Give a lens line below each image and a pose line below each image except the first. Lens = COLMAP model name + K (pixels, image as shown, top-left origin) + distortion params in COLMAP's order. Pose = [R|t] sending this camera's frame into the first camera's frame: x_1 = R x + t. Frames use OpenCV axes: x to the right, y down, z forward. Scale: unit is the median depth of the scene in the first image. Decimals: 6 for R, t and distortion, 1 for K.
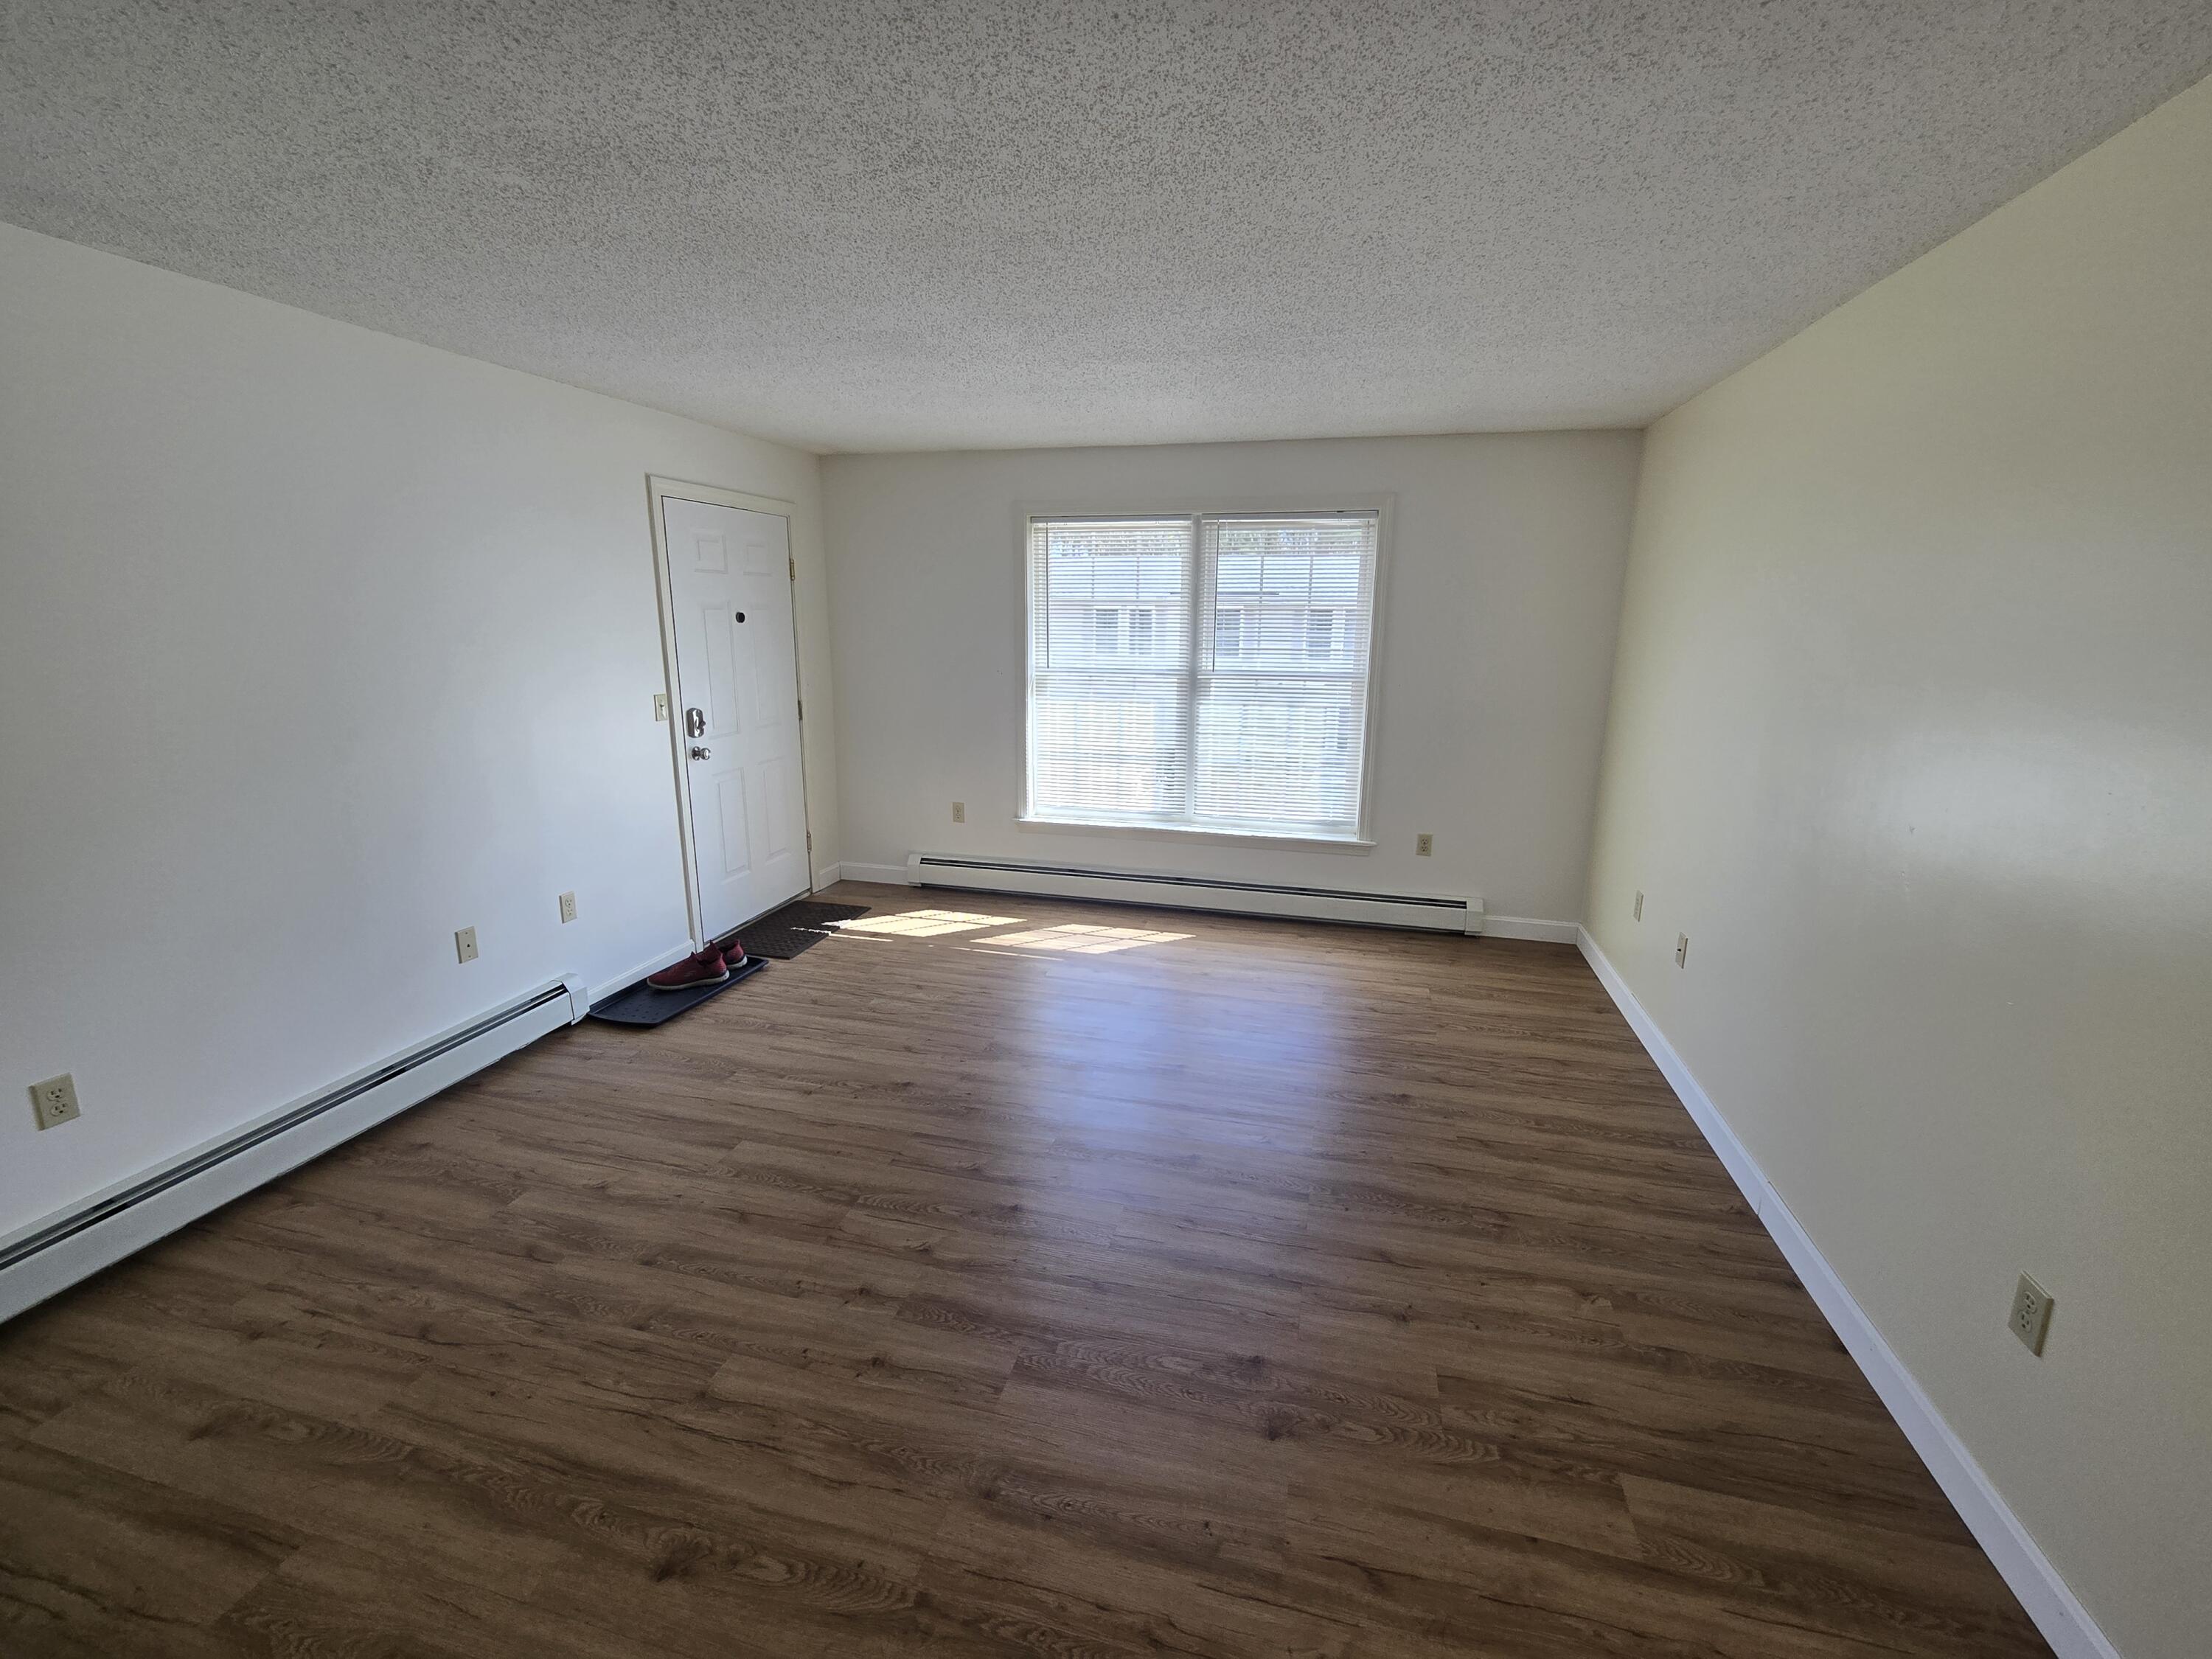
lens RADIAL K [[920.0, 0, 1110.1], [0, 920.0, 796.0], [0, 0, 1]] dist [-0.000642, -0.000124]
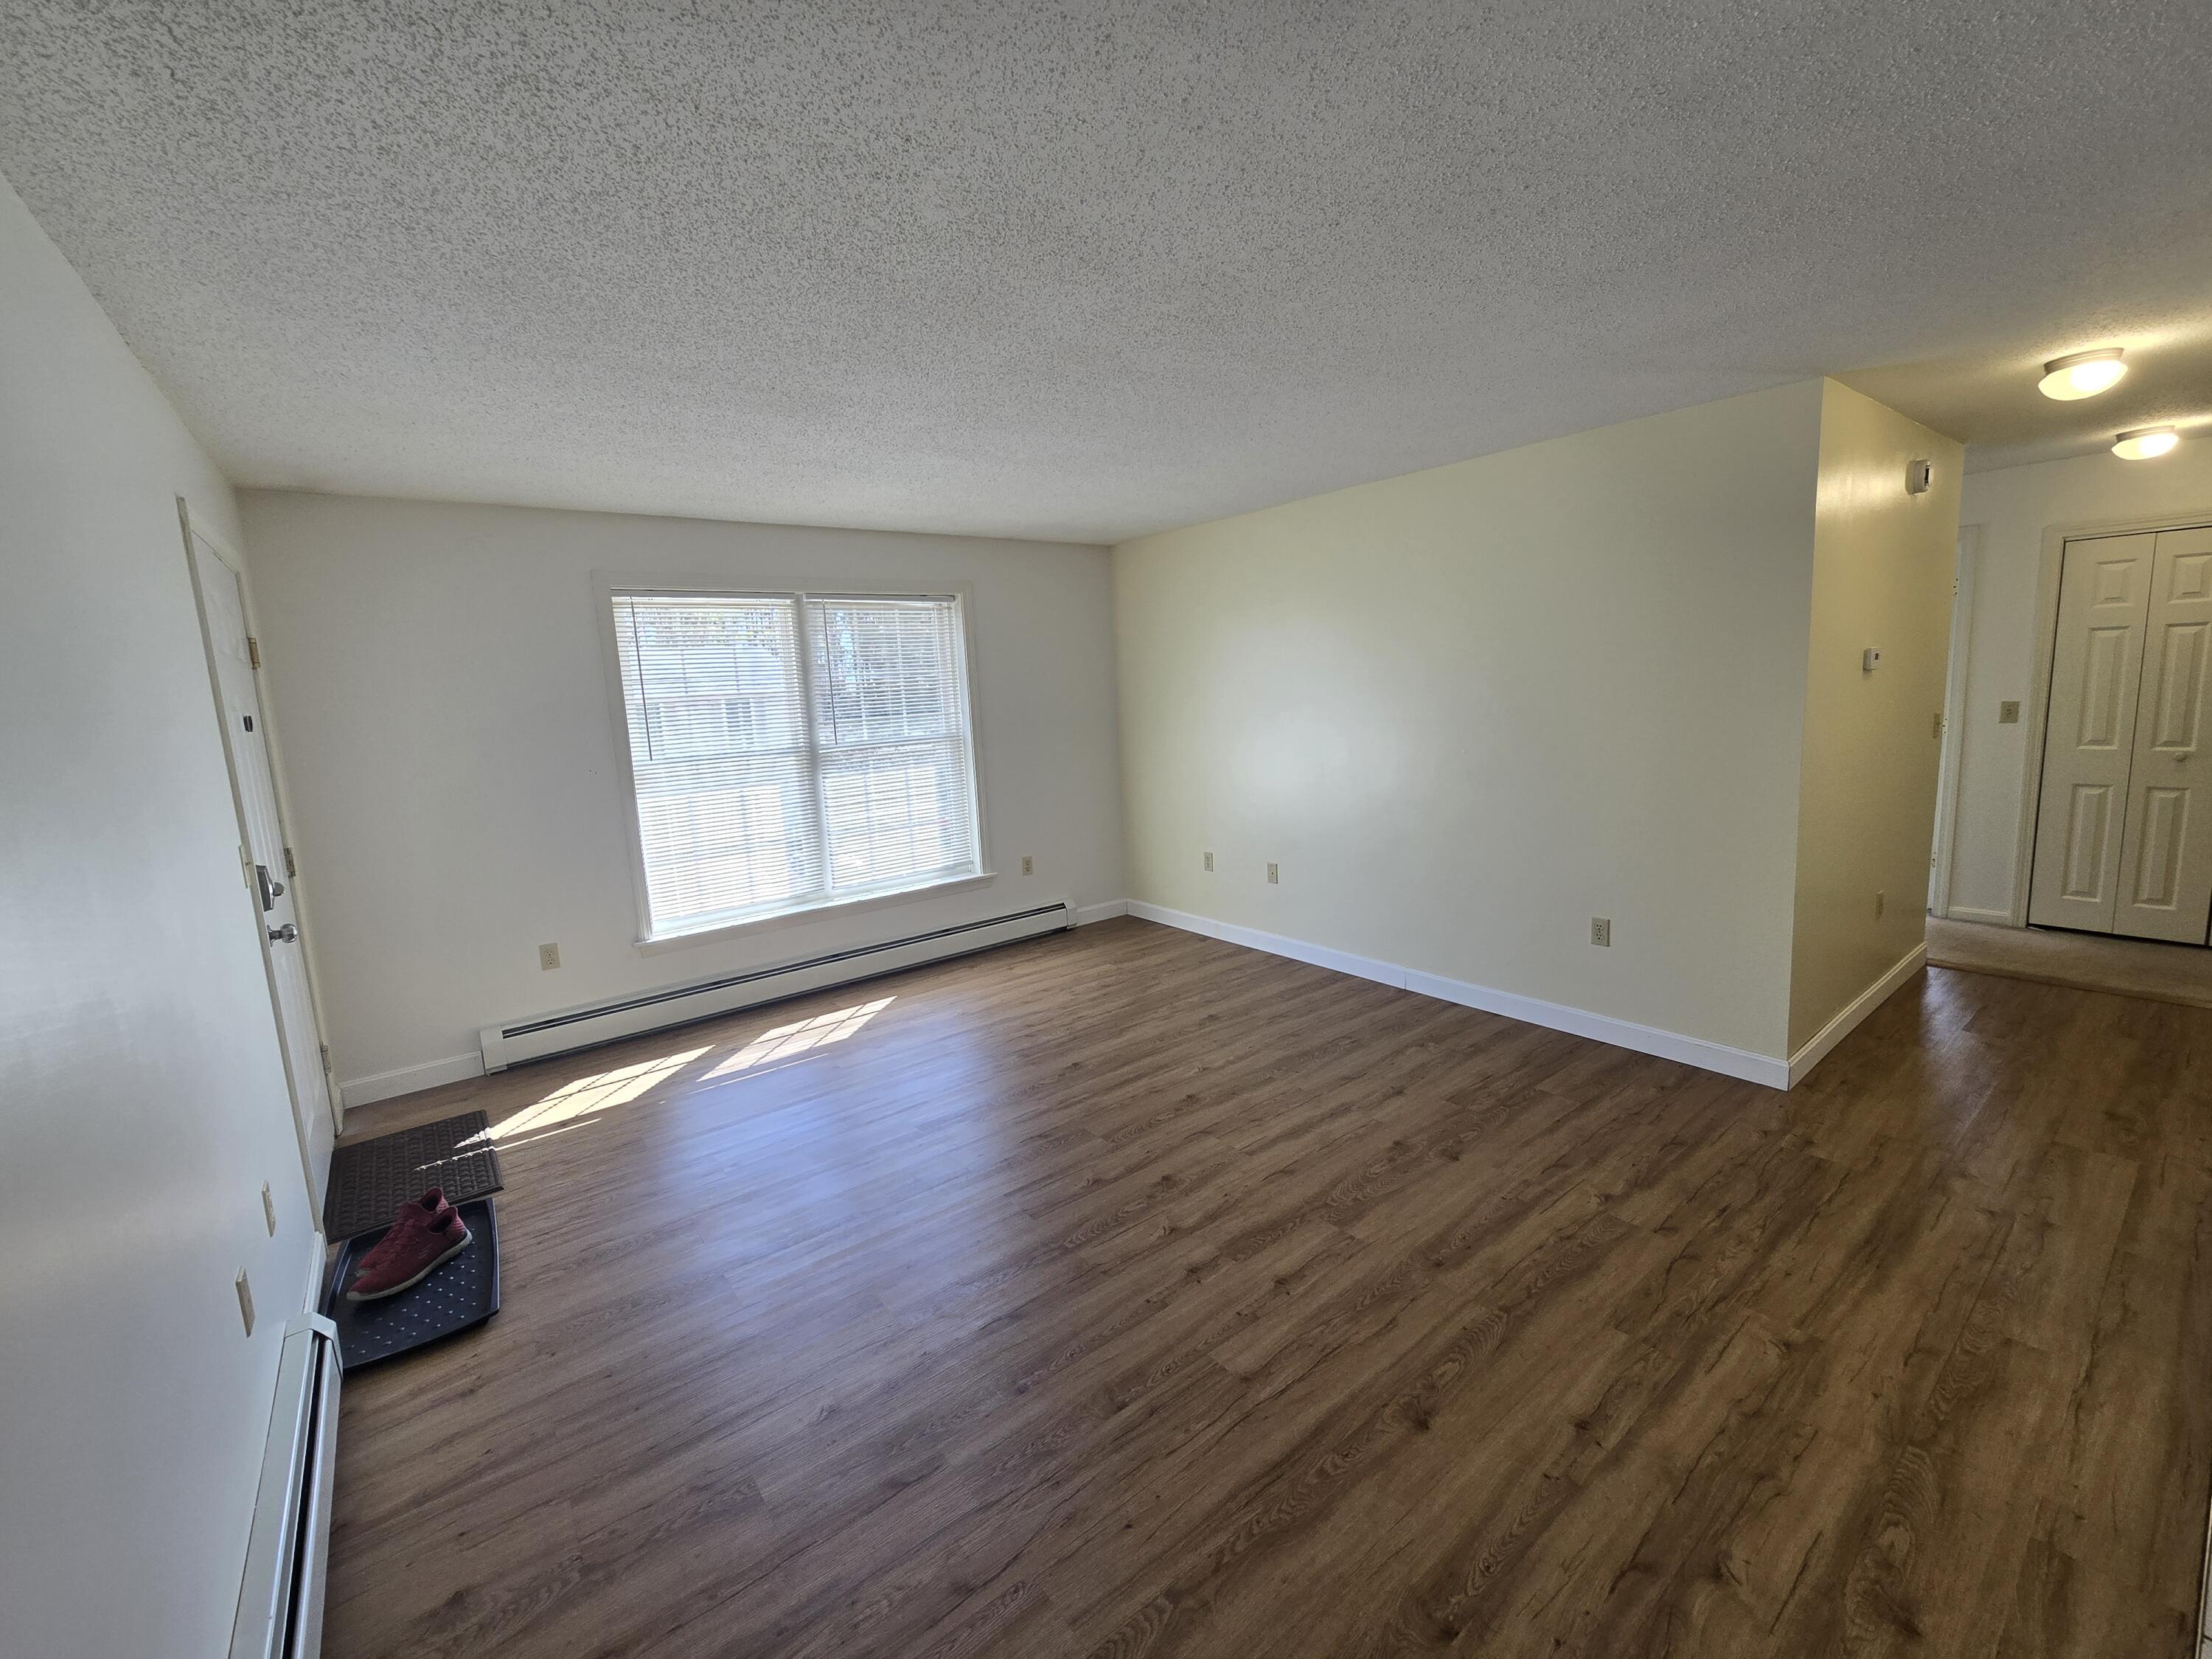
lens RADIAL K [[920.0, 0, 1110.1], [0, 920.0, 796.0], [0, 0, 1]] dist [-0.000642, -0.000124]
pose [[0.613131, -0.137611, 0.777903, -0.533663], [0.213881, 0.976851, 0.004227, -0.019325], [-0.760477, 0.163787, 0.628370, 0.142211]]
